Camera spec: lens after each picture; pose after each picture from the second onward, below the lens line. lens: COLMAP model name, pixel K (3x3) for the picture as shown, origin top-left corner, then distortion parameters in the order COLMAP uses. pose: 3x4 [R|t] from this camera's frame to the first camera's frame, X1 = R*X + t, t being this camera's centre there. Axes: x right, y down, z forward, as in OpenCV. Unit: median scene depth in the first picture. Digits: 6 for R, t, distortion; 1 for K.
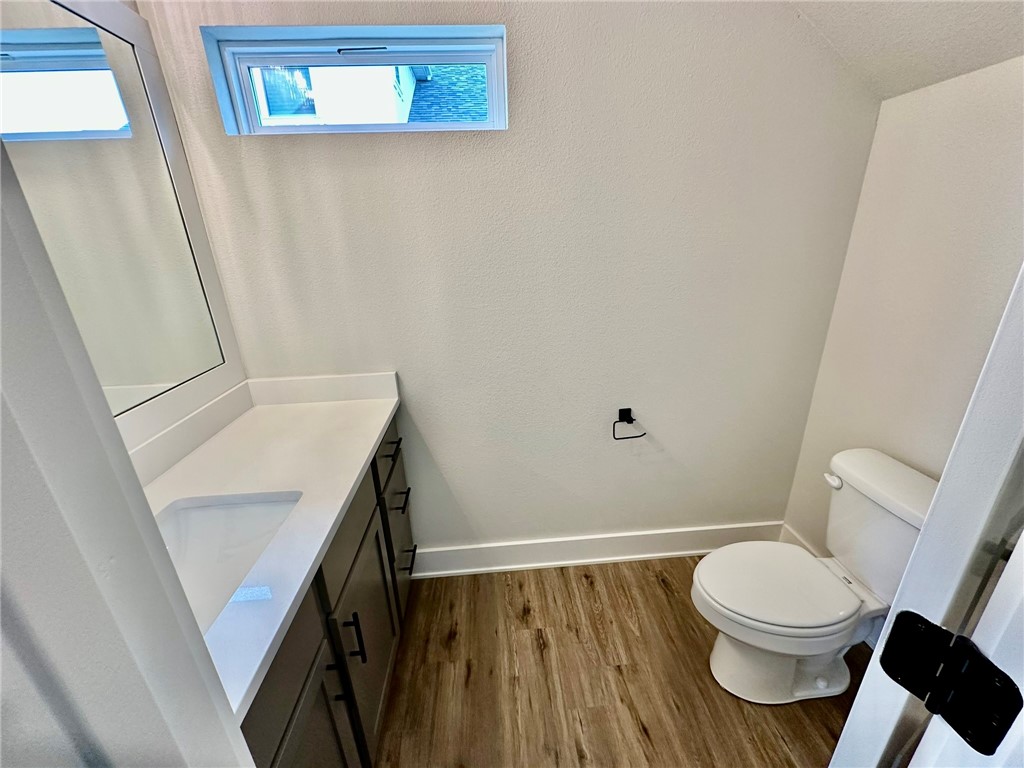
lens RADIAL K [[407.1, 0, 509.1], [0, 407.1, 384.2], [0, 0, 1]] dist [-0.005990, 0.000830]
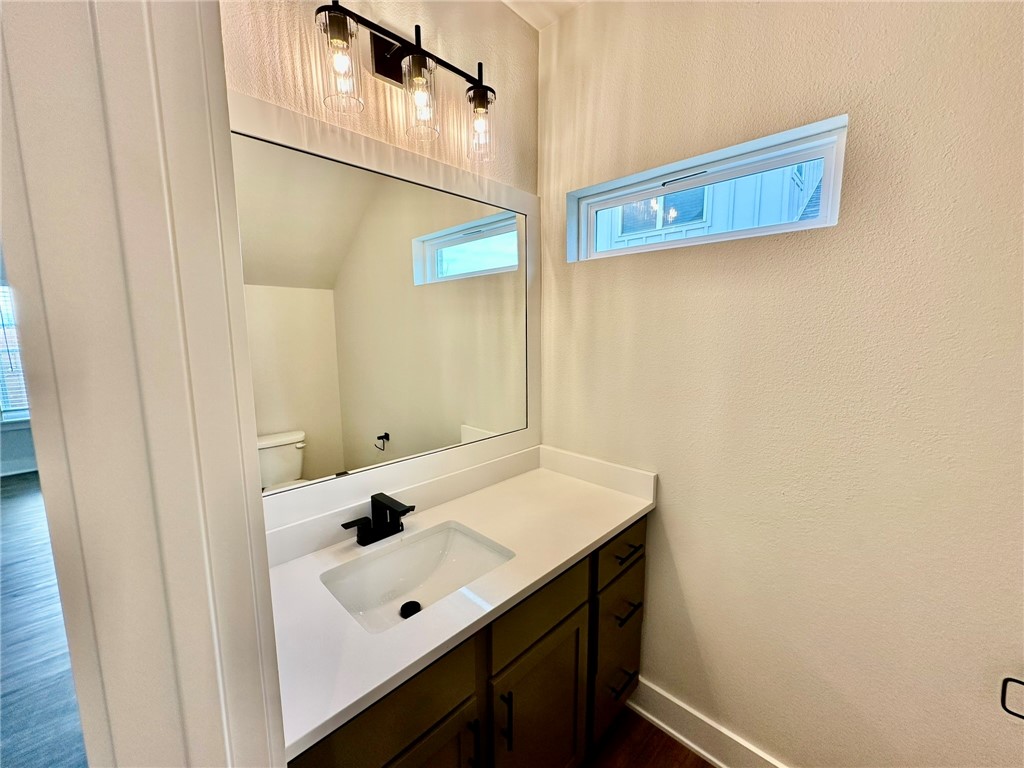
lens RADIAL K [[407.1, 0, 511.4], [0, 407.1, 383.1], [0, 0, 1]] dist [-0.005990, 0.000830]
pose [[0.659365, 0.131465, -0.740240, 0.199171], [-0.273618, 0.959034, -0.073401, -0.082213], [0.700265, 0.250941, 0.668325, 0.076003]]
